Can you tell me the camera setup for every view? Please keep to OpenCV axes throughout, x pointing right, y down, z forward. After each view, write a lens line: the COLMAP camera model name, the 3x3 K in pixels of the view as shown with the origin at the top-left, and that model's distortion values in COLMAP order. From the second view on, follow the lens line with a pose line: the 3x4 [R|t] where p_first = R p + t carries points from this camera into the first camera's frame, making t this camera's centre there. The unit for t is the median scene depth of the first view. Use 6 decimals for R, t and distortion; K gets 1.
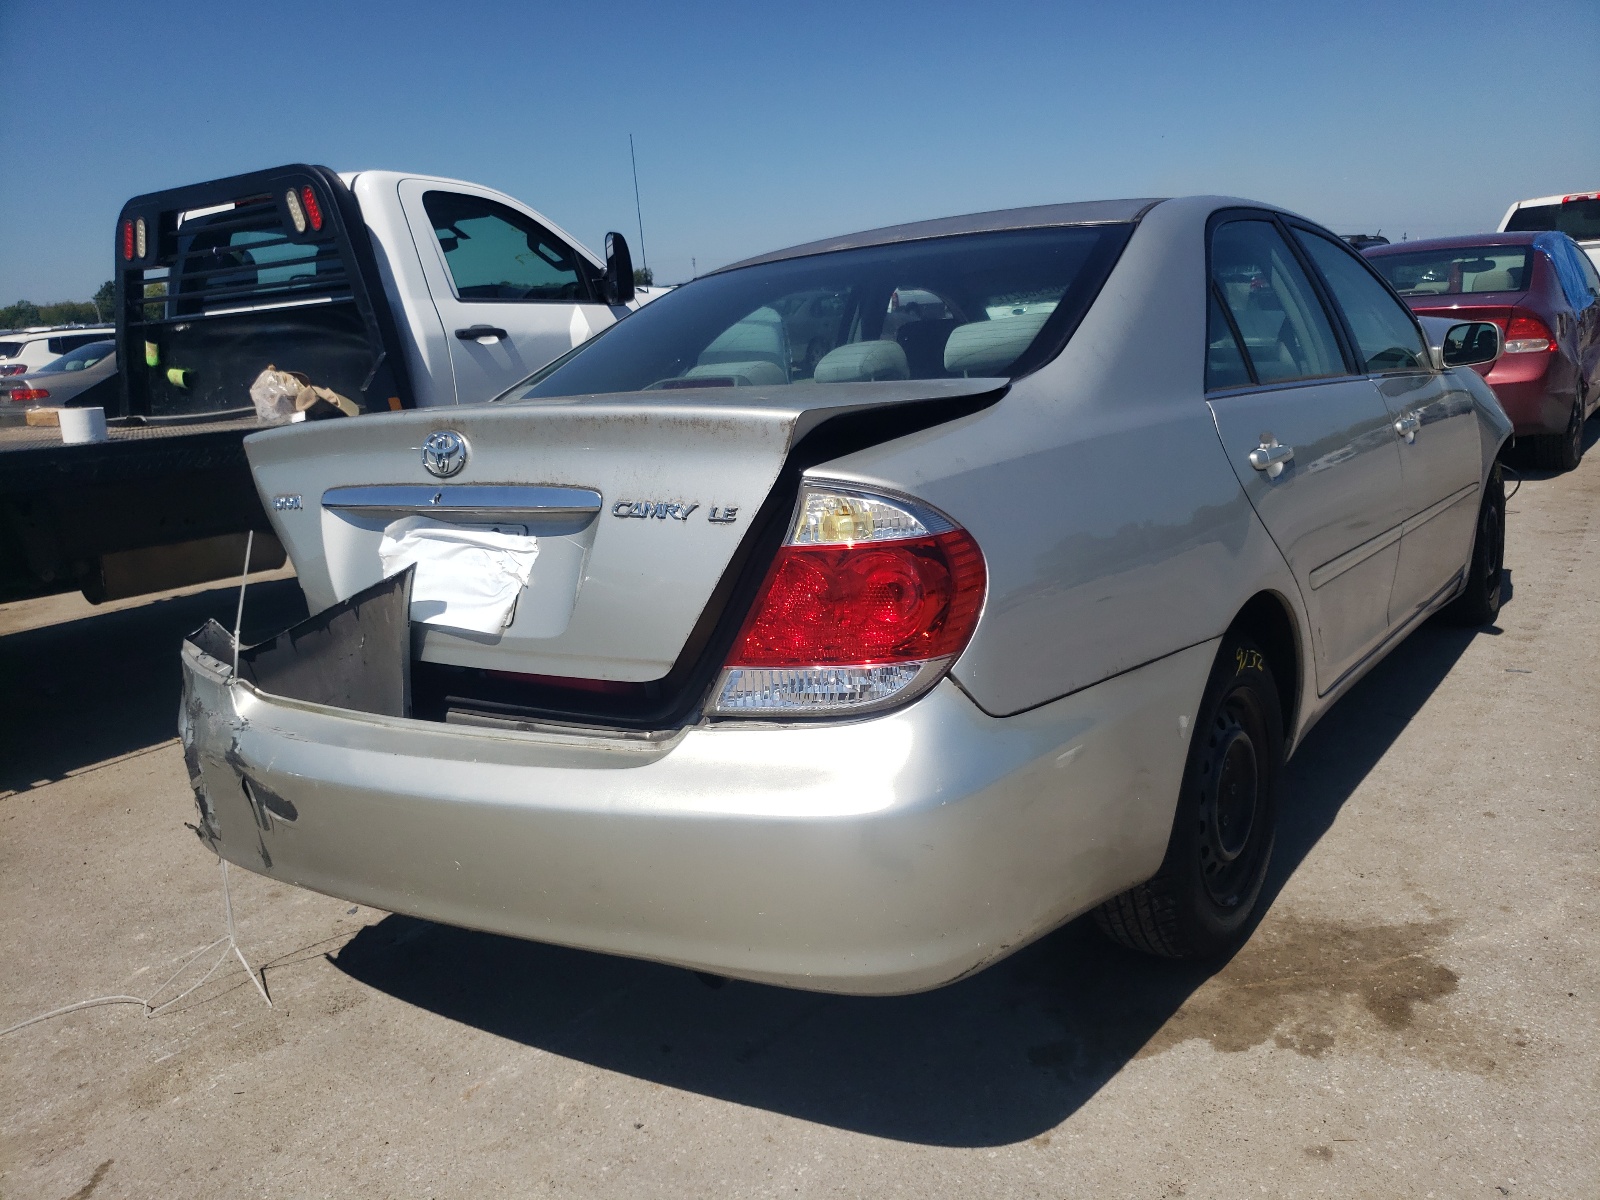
lens RADIAL K [[1341.4, 0, 799.5], [0, 1341.4, 603.7], [0, 0, 1]] dist [0.003825, 0.010427]
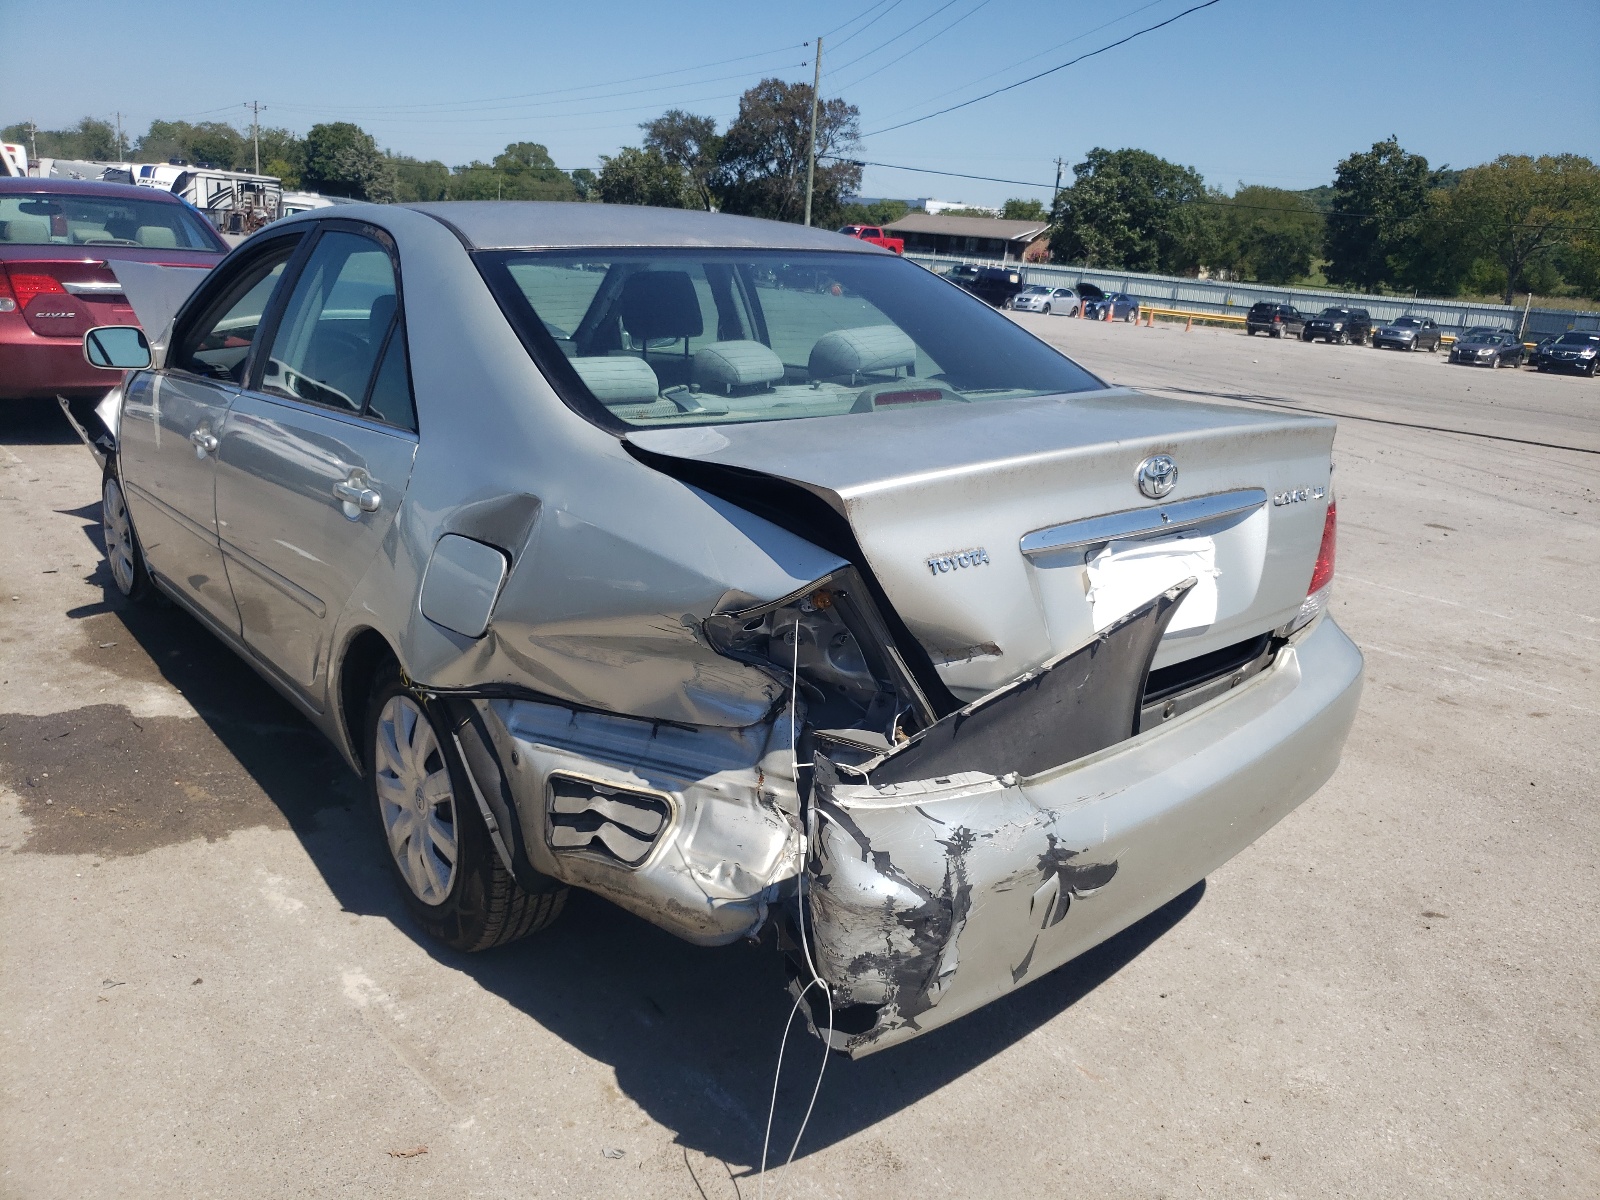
lens RADIAL K [[1341.4, 0, 799.7], [0, 1341.4, 596.5], [0, 0, 1]] dist [0.003825, 0.010427]
pose [[0.192823, -0.171839, 0.966070, -1.240118], [0.140819, 0.979201, 0.146068, -0.193243], [-0.971076, 0.107876, 0.213010, 0.949327]]
